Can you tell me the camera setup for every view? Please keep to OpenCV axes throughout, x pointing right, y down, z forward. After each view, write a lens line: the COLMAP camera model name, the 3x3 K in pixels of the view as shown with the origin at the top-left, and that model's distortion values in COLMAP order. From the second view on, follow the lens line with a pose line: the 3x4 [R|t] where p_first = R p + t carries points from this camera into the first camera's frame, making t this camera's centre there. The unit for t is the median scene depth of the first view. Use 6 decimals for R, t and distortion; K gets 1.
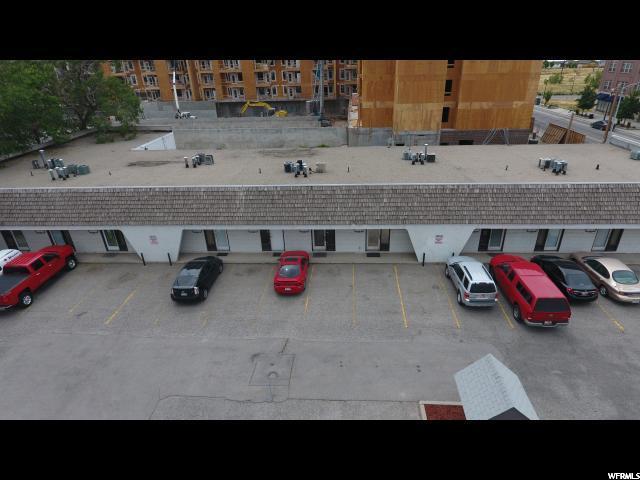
lens RADIAL K [[373.0, 0, 323.2], [0, 373.0, 243.5], [0, 0, 1]] dist [-0.003214, -0.002454]
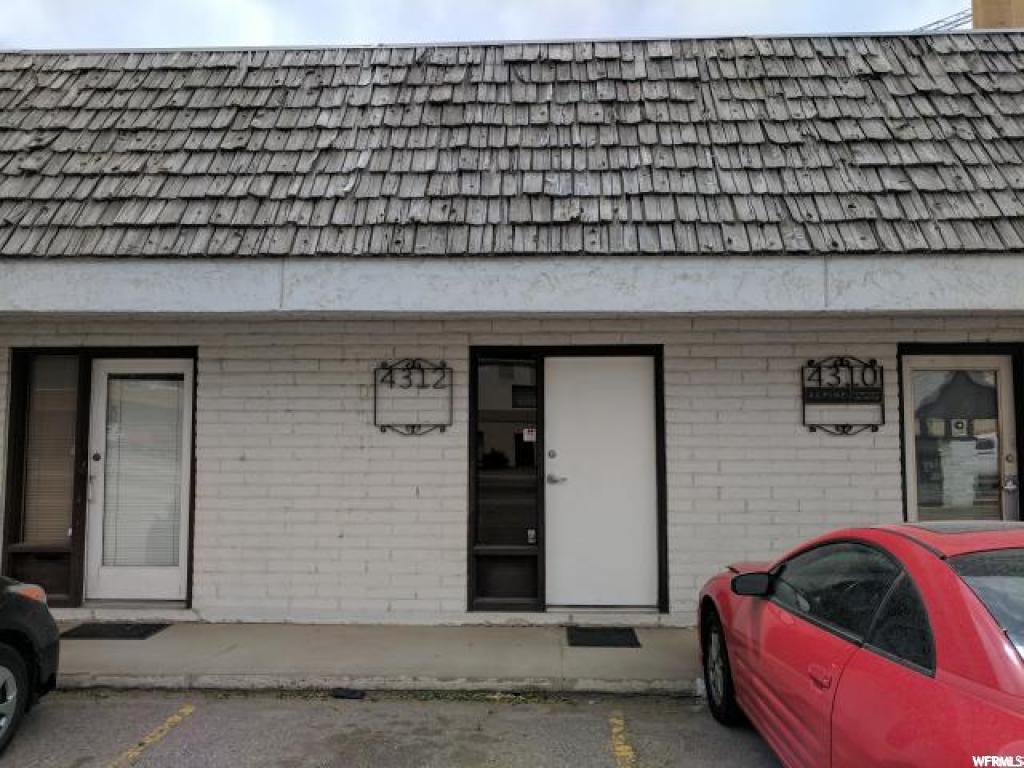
lens RADIAL K [[765.7, 0, 510.4], [0, 765.7, 385.4], [0, 0, 1]] dist [0.004485, 0.008825]
pose [[0.999129, 0.037337, 0.018637, -0.125534], [-0.022258, 0.854596, -0.518816, 0.067145], [-0.035298, 0.517949, 0.854683, 0.607324]]
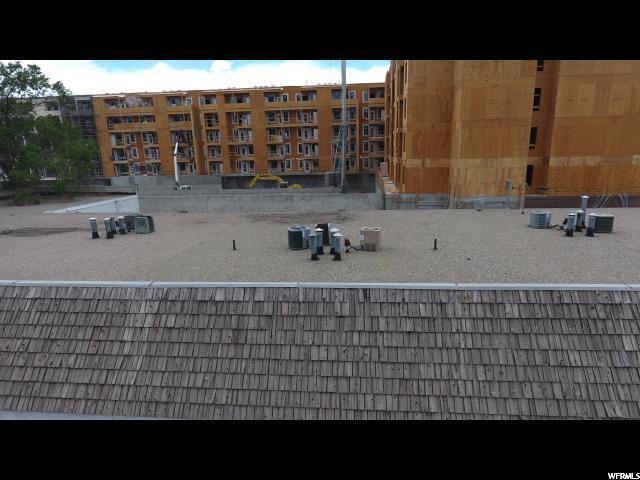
lens RADIAL K [[373.0, 0, 327.7], [0, 373.0, 241.1], [0, 0, 1]] dist [-0.003214, -0.002454]
pose [[0.999639, 0.012054, -0.024012, -0.040635], [-0.017234, 0.973307, -0.228857, -0.087534], [0.020613, 0.229188, 0.973164, 0.499585]]
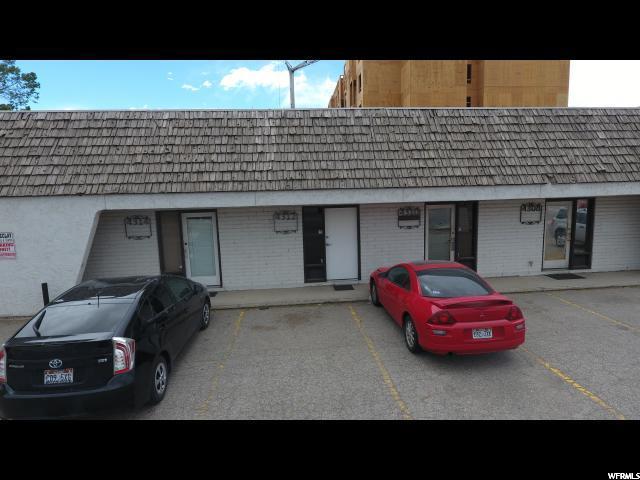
lens RADIAL K [[373.0, 0, 325.4], [0, 373.0, 243.2], [0, 0, 1]] dist [-0.003214, -0.002454]
pose [[0.987116, -0.014431, 0.159353, -0.164019], [0.067543, 0.940422, -0.333234, 0.093256], [-0.145050, 0.339704, 0.929280, 0.483741]]
